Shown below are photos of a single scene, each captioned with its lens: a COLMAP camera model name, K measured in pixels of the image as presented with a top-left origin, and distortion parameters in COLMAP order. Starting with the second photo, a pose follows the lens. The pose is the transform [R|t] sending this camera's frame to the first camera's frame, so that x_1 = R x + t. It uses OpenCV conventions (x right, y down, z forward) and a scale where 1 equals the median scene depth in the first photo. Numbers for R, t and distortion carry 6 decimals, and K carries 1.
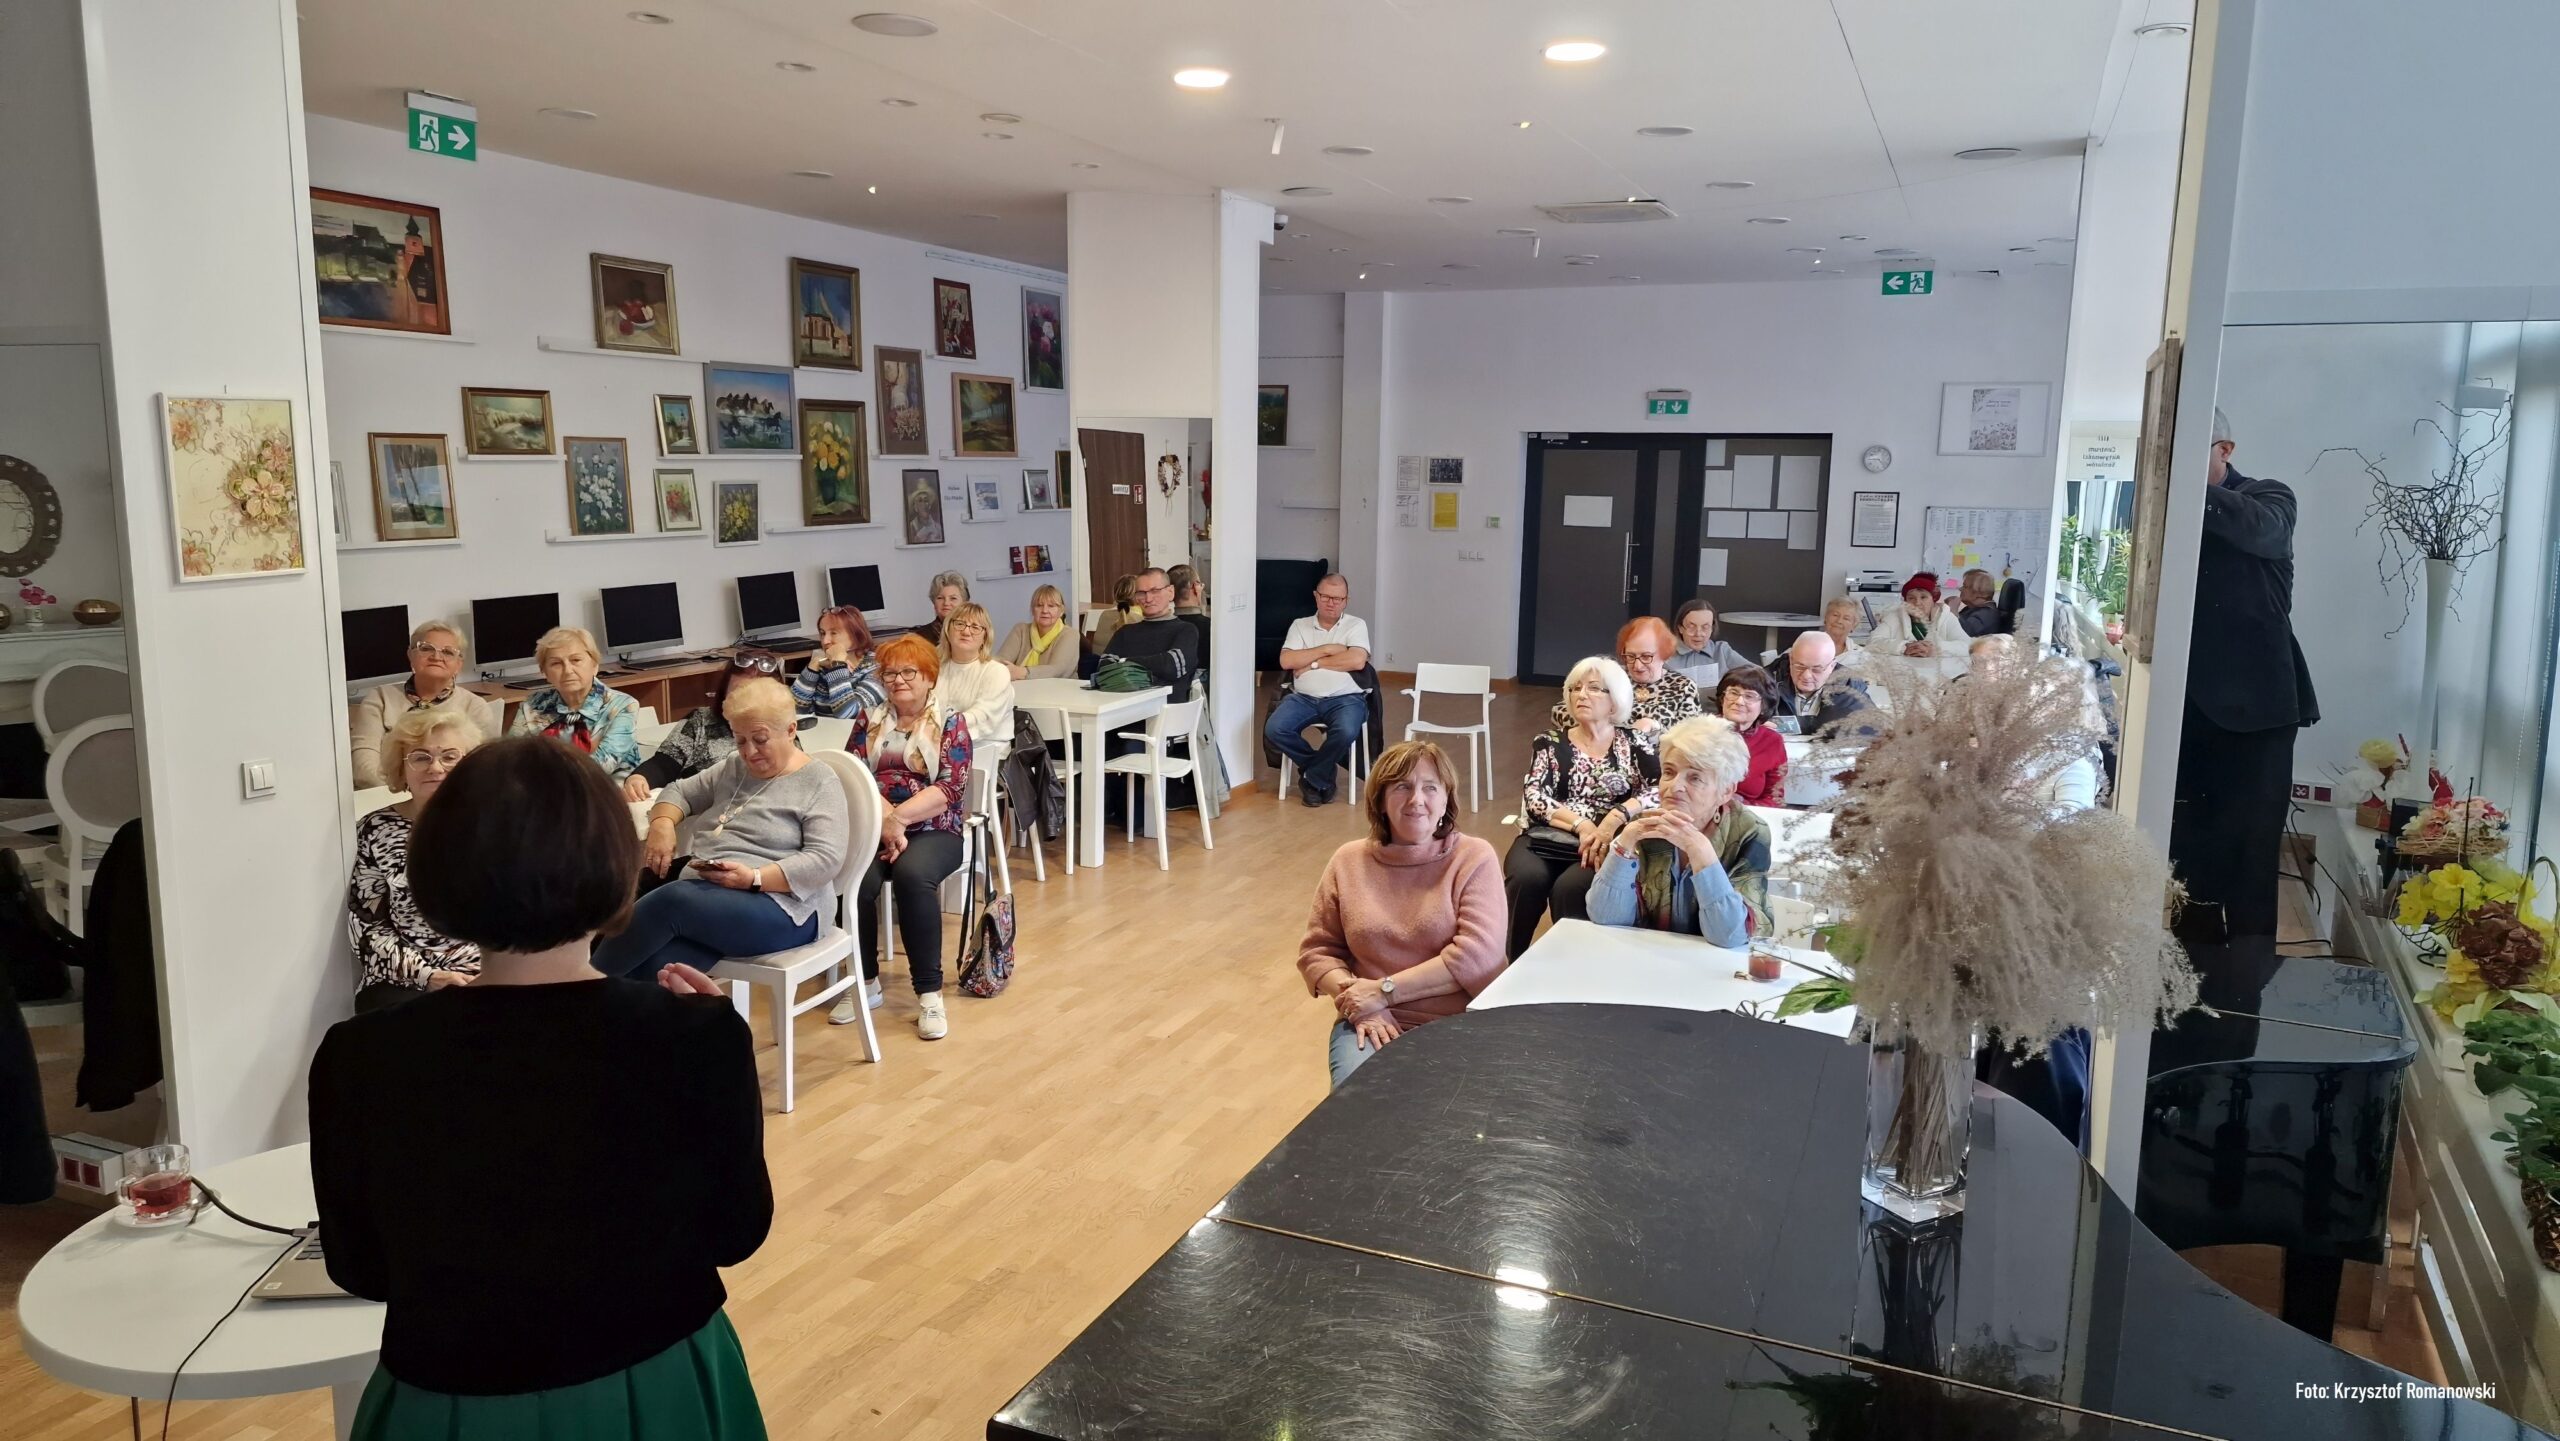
lens RADIAL K [[1718.6, 0, 1259.0], [0, 1718.6, 723.9], [0, 0, 1]] dist [0.081295, -0.073044]
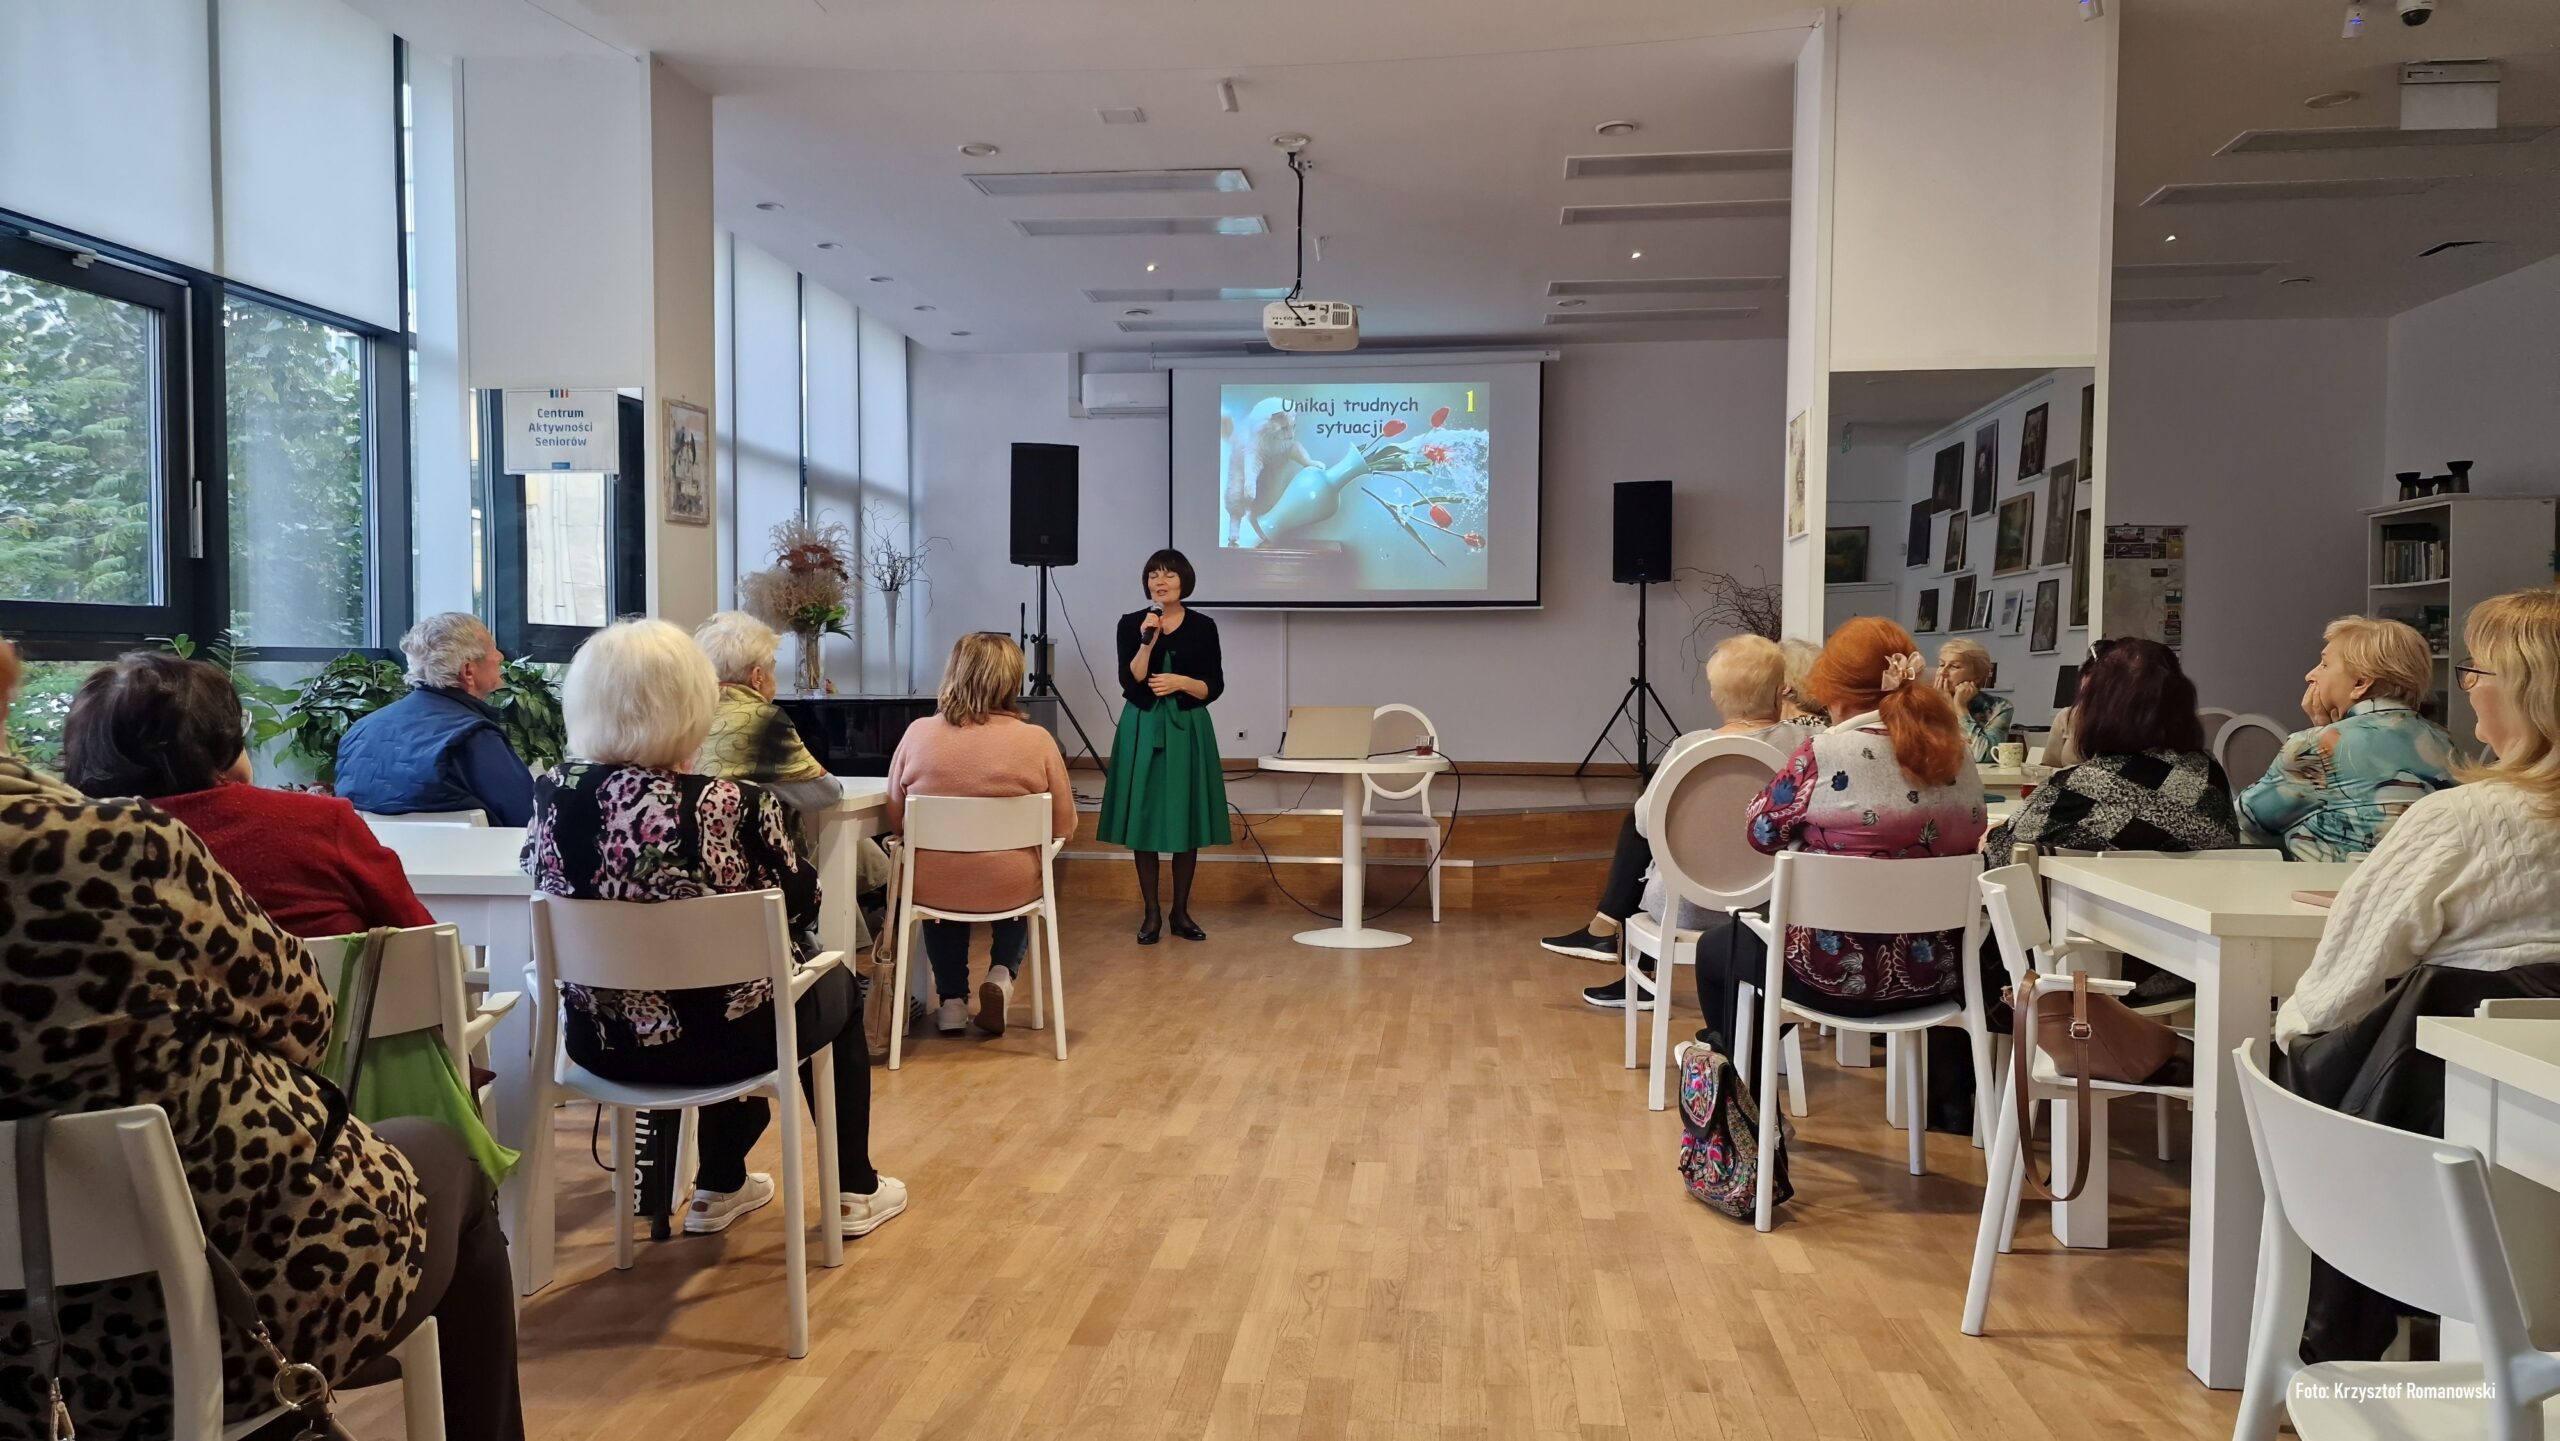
lens RADIAL K [[1718.6, 0, 1298.3], [0, 1718.6, 722.2], [0, 0, 1]] dist [0.081295, -0.073044]
pose [[-0.953087, -0.011433, -0.302481, 0.129117], [-0.067672, 0.982042, 0.176108, -0.081327], [0.295036, 0.188316, -0.936745, 1.143956]]
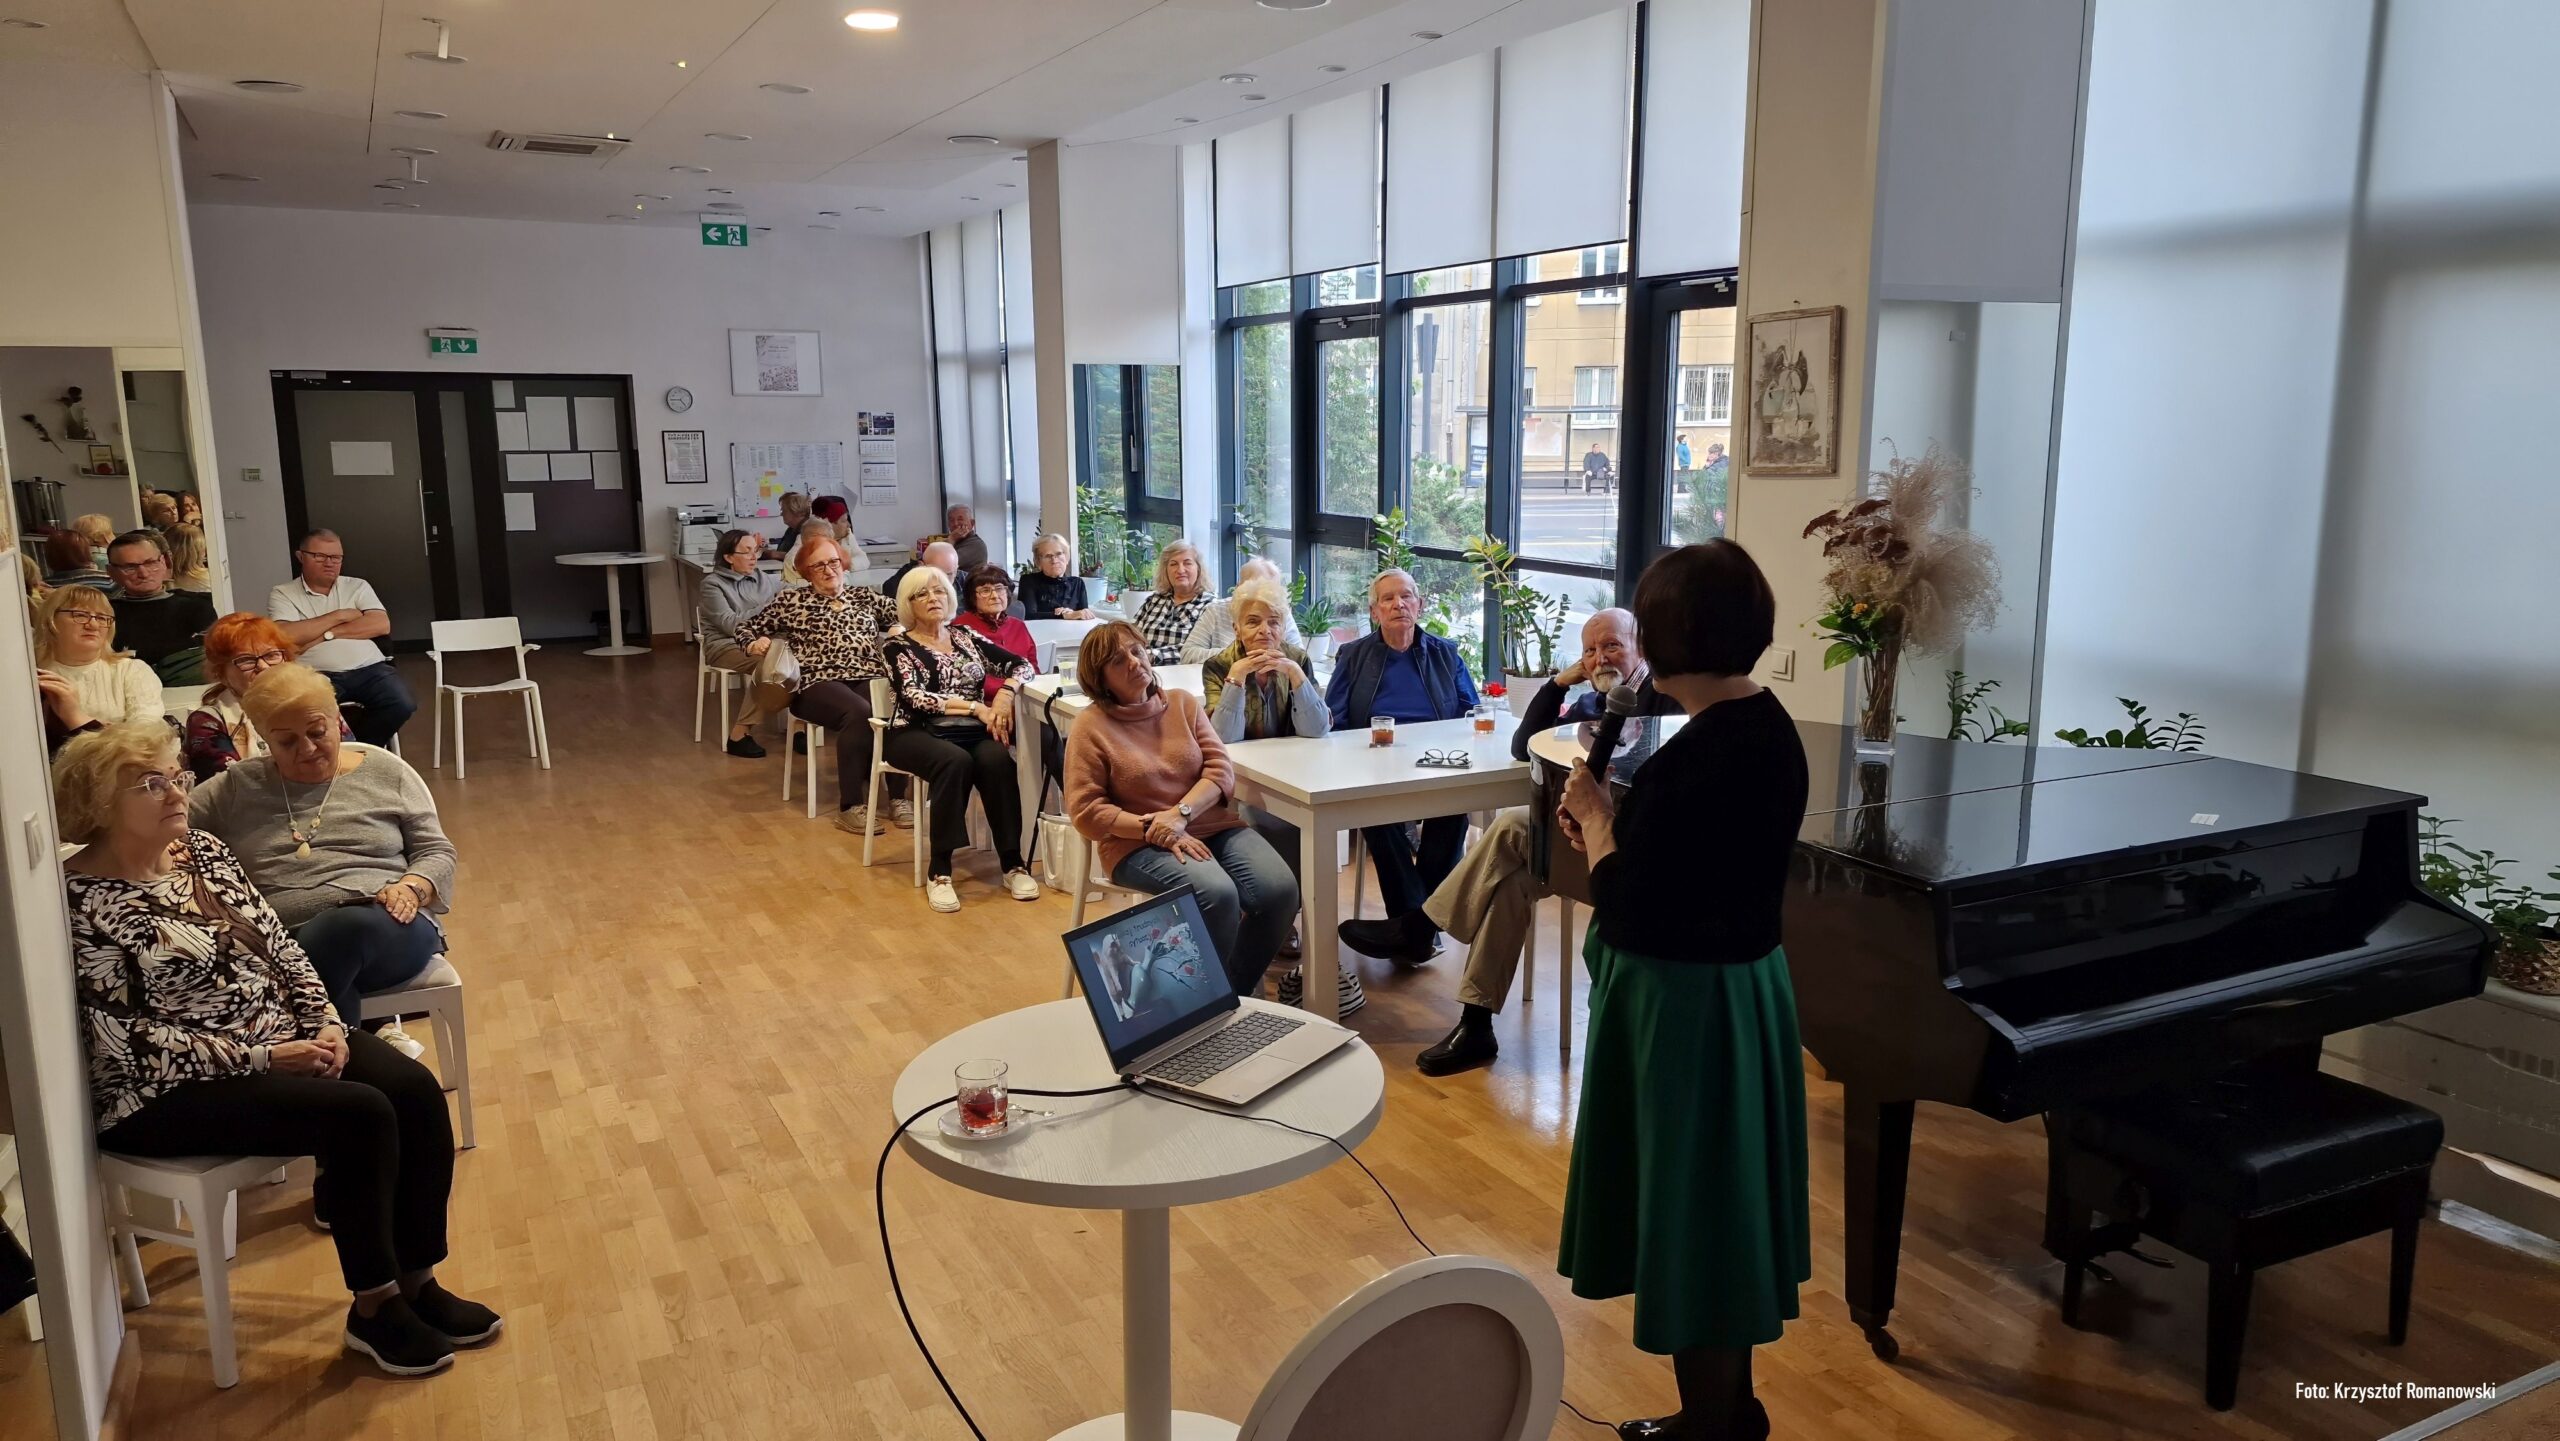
lens RADIAL K [[1718.6, 0, 1304.5], [0, 1718.6, 731.8], [0, 0, 1]] dist [0.081295, -0.073044]
pose [[0.623564, -0.160765, 0.765064, -0.405839], [0.135817, 0.986023, 0.096498, -0.005900], [-0.769884, 0.043736, 0.636683, 0.068457]]
